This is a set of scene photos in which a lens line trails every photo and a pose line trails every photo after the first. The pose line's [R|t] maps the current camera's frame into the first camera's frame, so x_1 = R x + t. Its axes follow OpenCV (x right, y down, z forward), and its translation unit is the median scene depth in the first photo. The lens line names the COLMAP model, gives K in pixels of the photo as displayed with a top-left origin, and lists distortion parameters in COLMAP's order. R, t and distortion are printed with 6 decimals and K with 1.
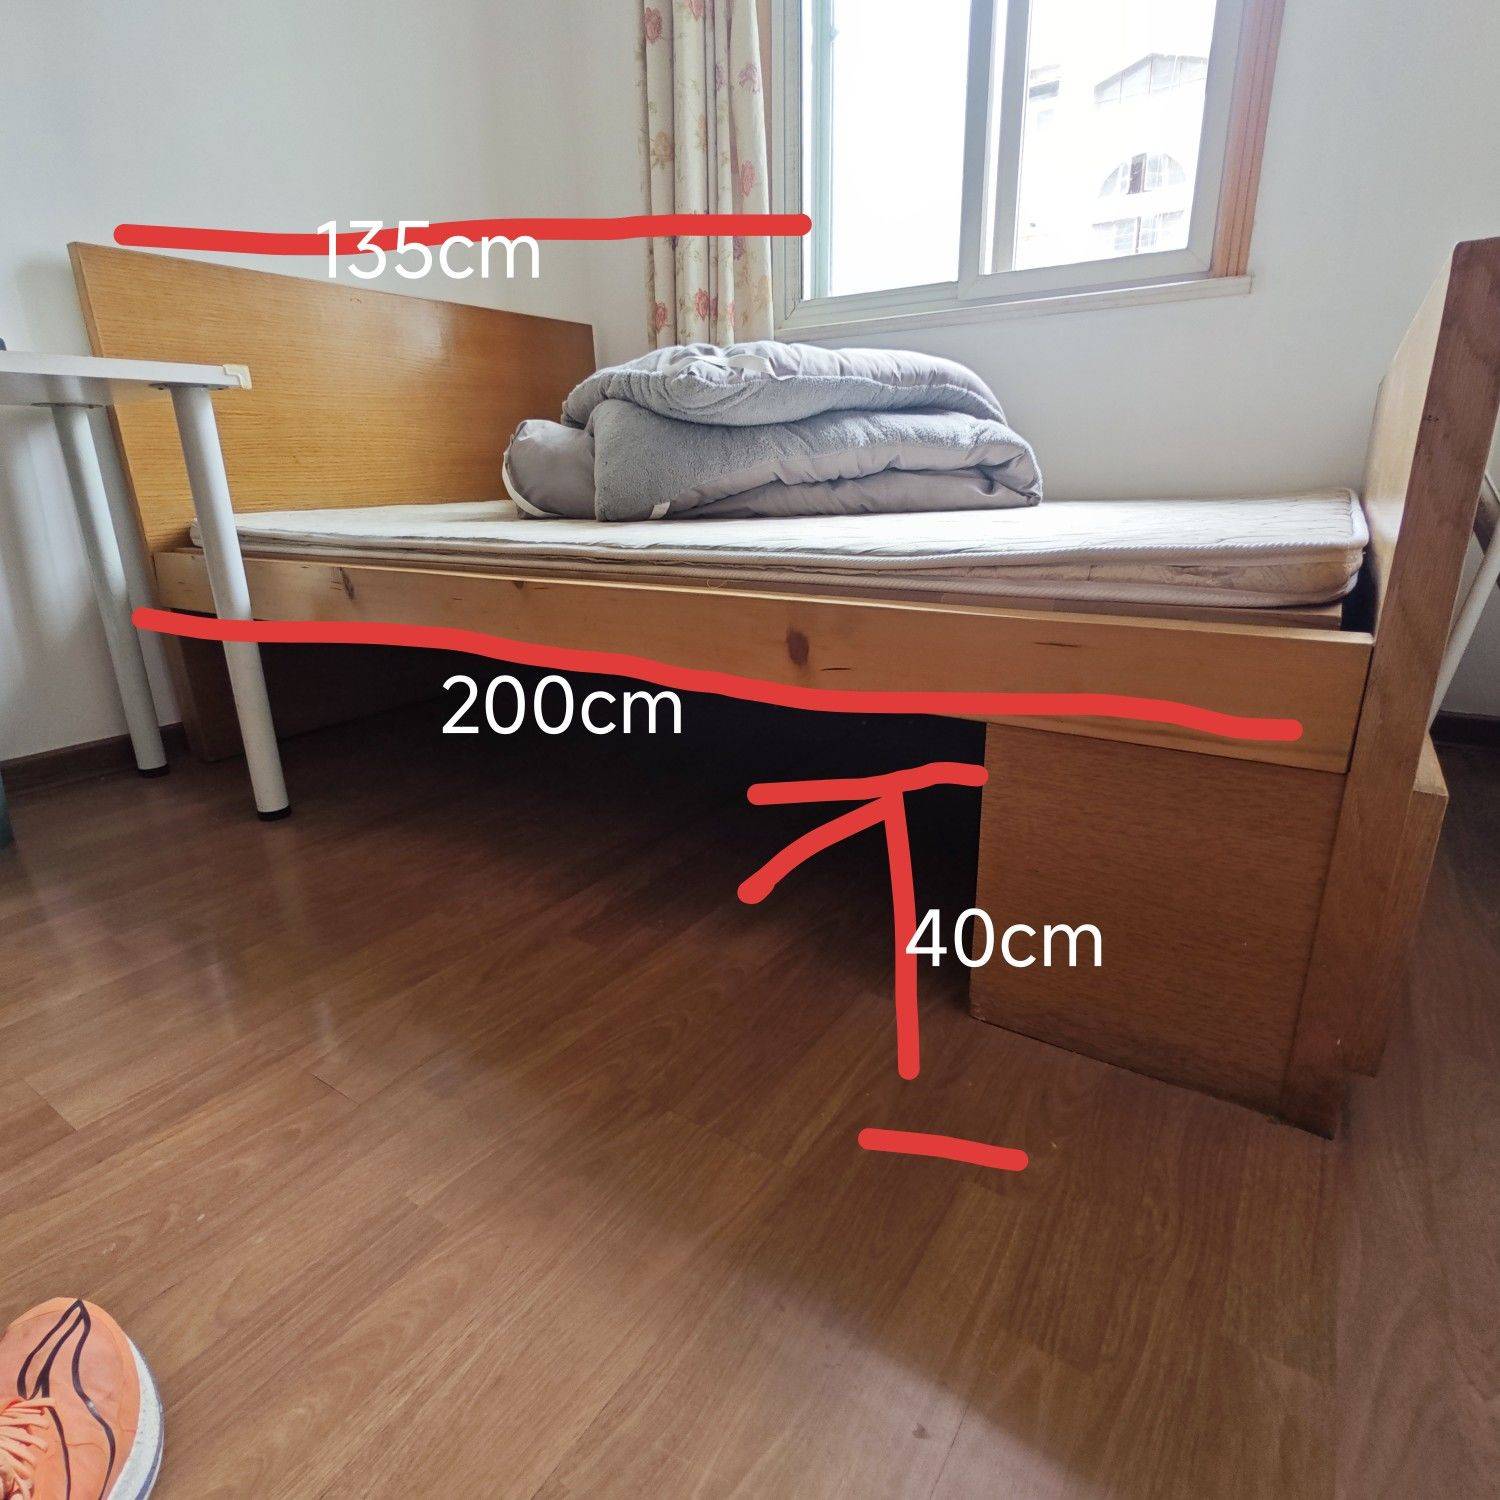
lens RADIAL K [[865.7, 0, 750.0], [0, 865.7, 750.0], [0, 0, 1]] dist [0.000034, -0.003010]
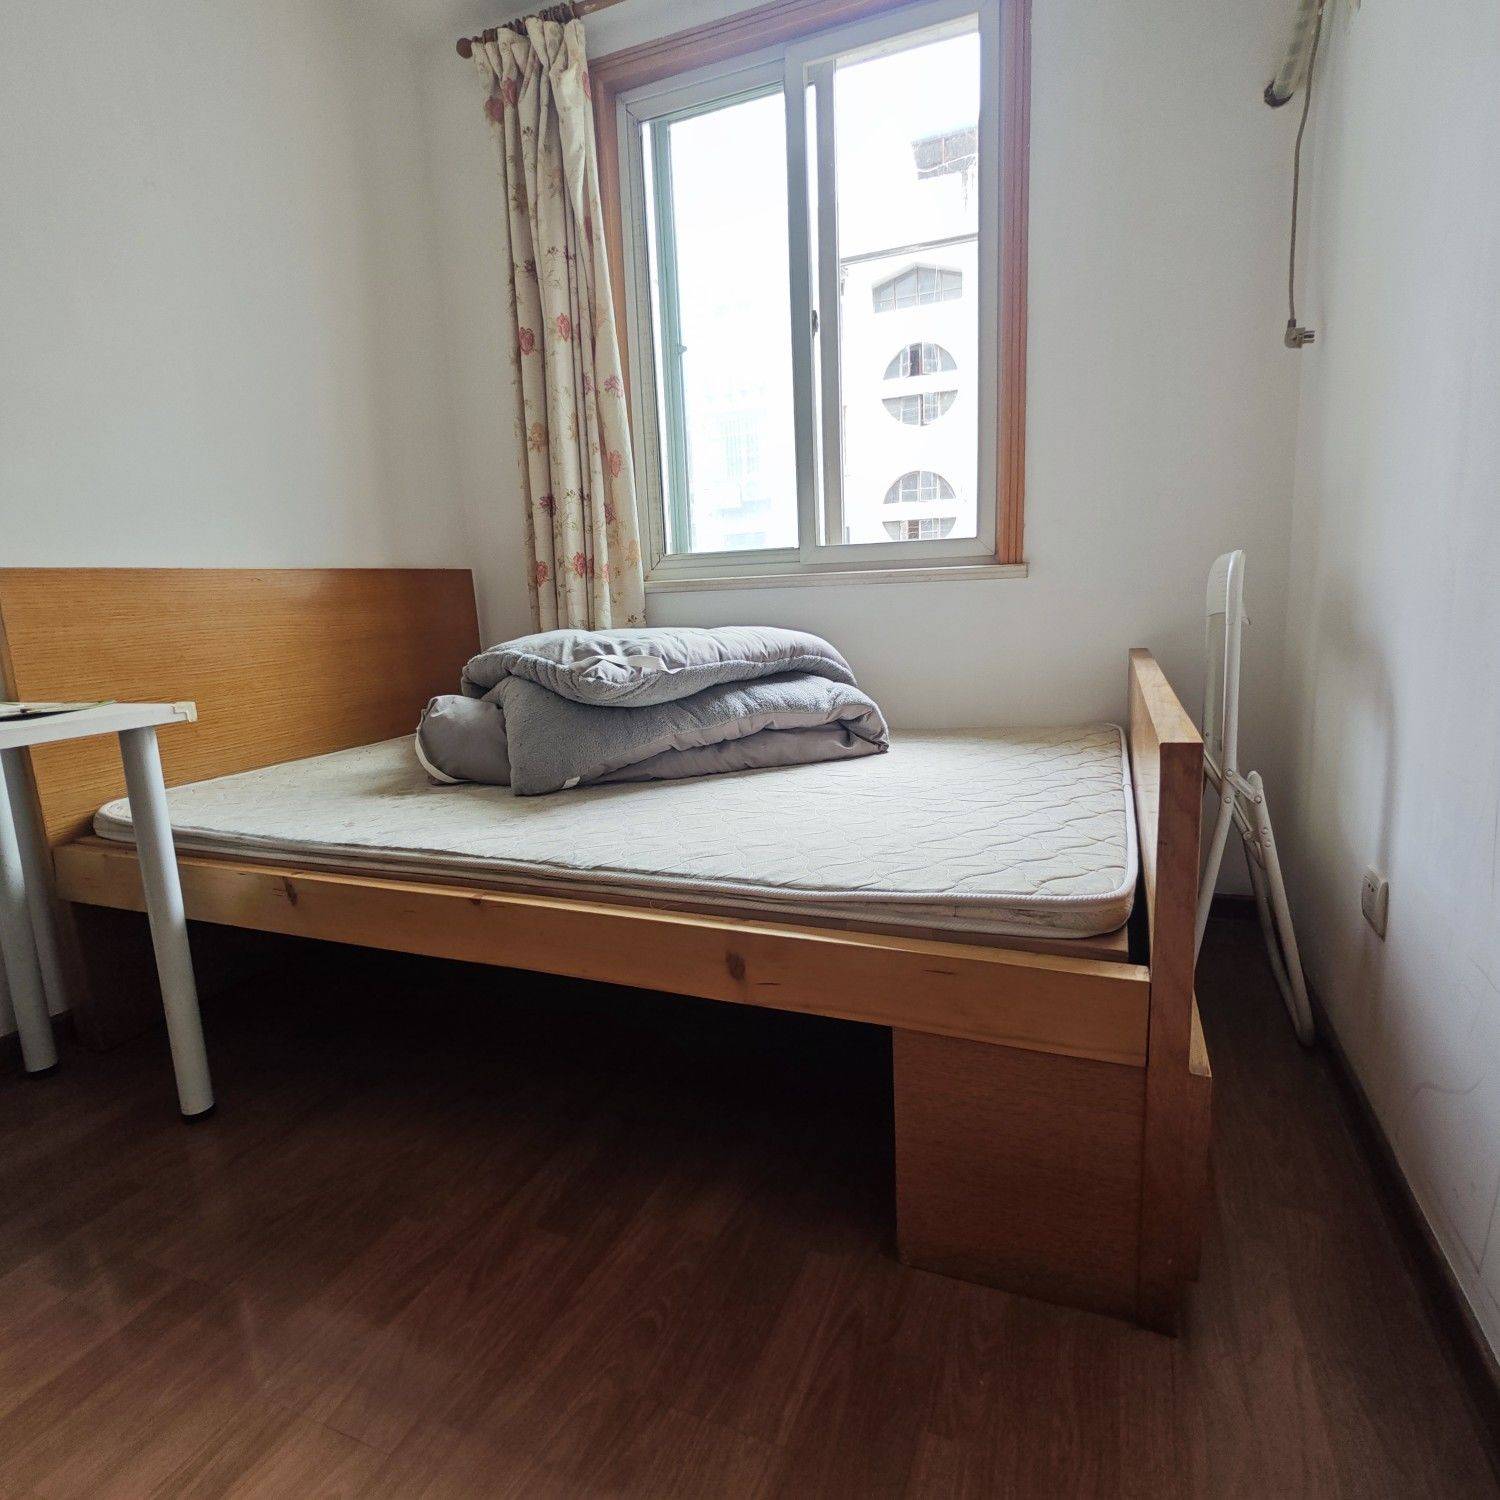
lens RADIAL K [[867.4, 0, 755.4], [0, 867.4, 744.1], [0, 0, 1]] dist [0.001132, -0.001914]
pose [[0.980824, -0.053688, 0.187354, -0.073040], [0.080306, 0.987239, -0.137512, -0.143303], [-0.177580, 0.149921, 0.972620, -0.143478]]
